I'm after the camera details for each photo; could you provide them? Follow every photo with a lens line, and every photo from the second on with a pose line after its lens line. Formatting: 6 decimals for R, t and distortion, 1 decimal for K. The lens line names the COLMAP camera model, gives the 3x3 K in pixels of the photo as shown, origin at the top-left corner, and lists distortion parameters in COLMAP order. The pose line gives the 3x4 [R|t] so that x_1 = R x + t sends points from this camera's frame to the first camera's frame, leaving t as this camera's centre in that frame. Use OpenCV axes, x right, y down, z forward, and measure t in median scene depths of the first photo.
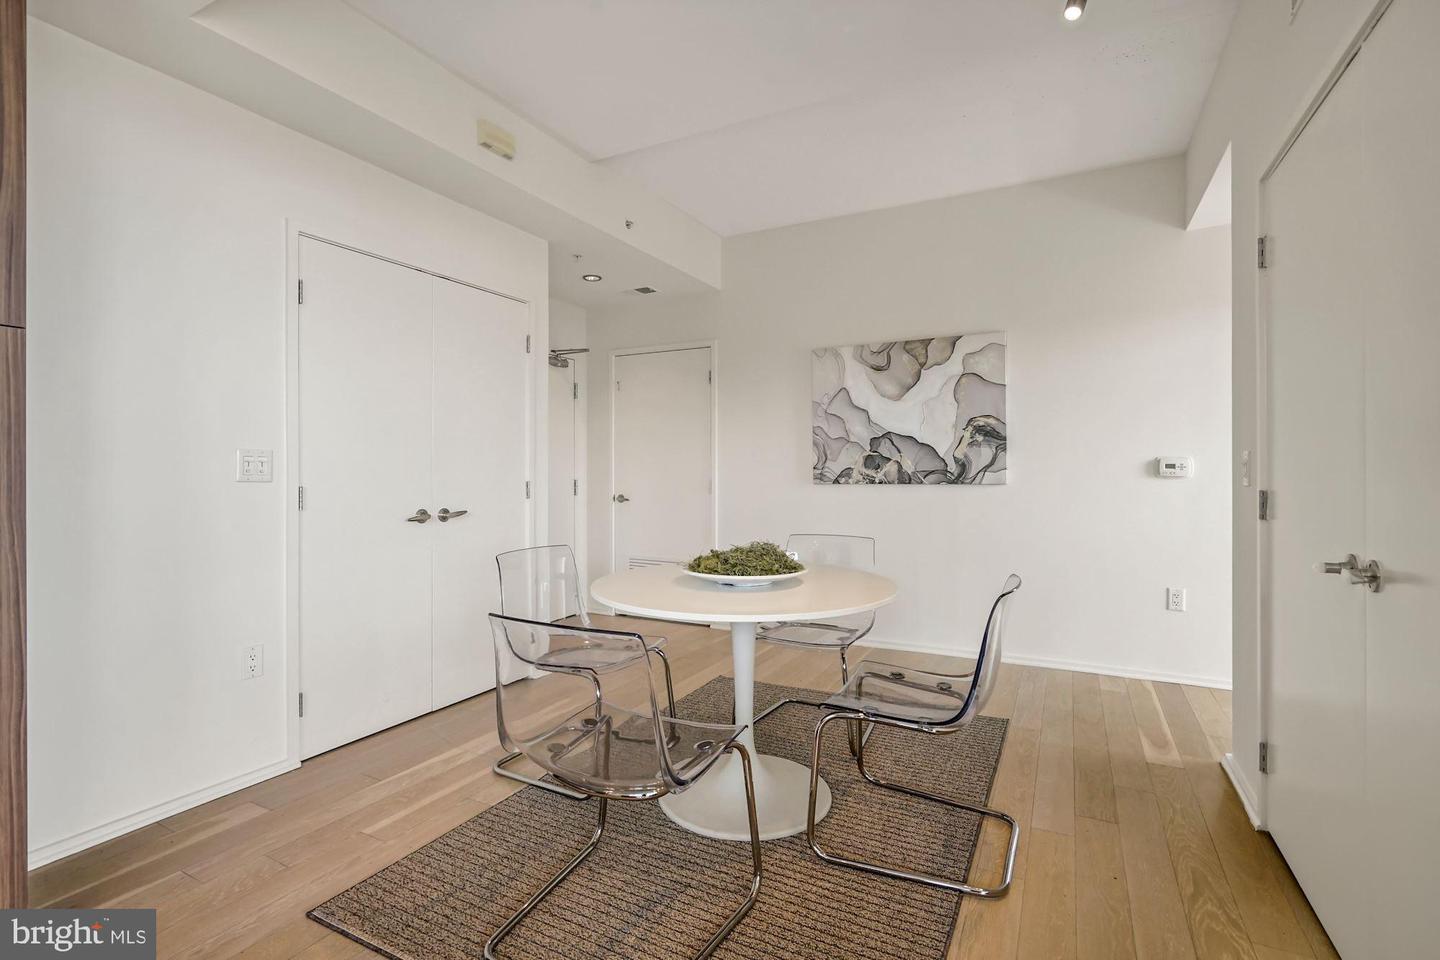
lens RADIAL K [[670.3, 0, 717.6], [0, 670.3, 467.0], [0, 0, 1]] dist [-0.004193, -0.000057]
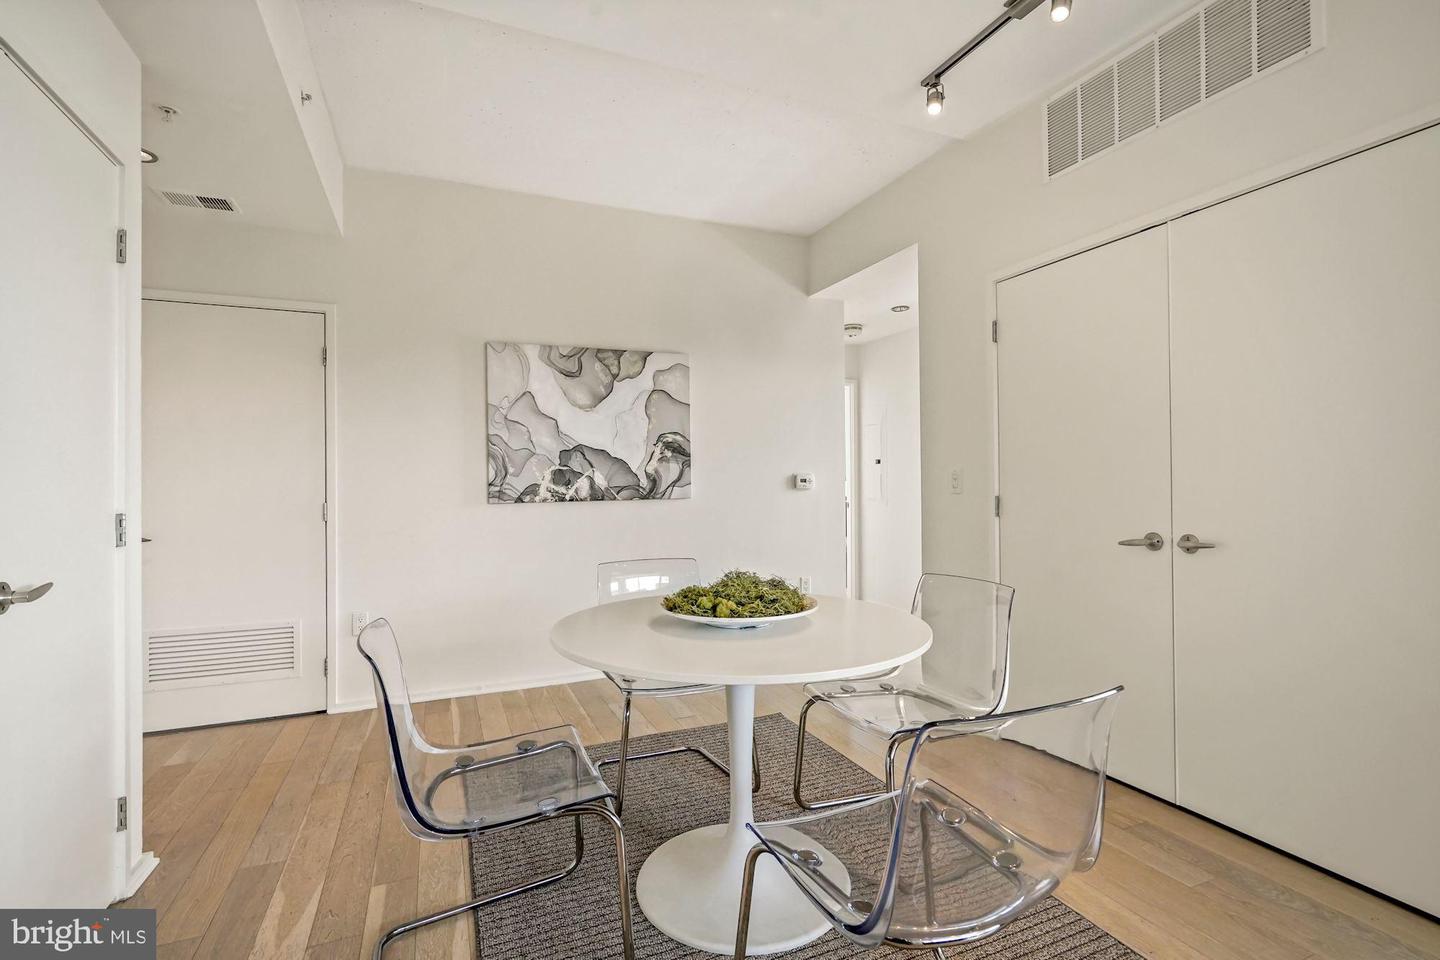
lens RADIAL K [[676.5, 0, 723.3], [0, 676.5, 475.4], [0, 0, 1]] dist [-0.000413, 0.000735]
pose [[0.624920, 0.003420, 0.780681, -0.349548], [0.007079, 0.999924, -0.010048, 0.000447], [-0.780657, 0.011806, 0.624848, 0.273040]]
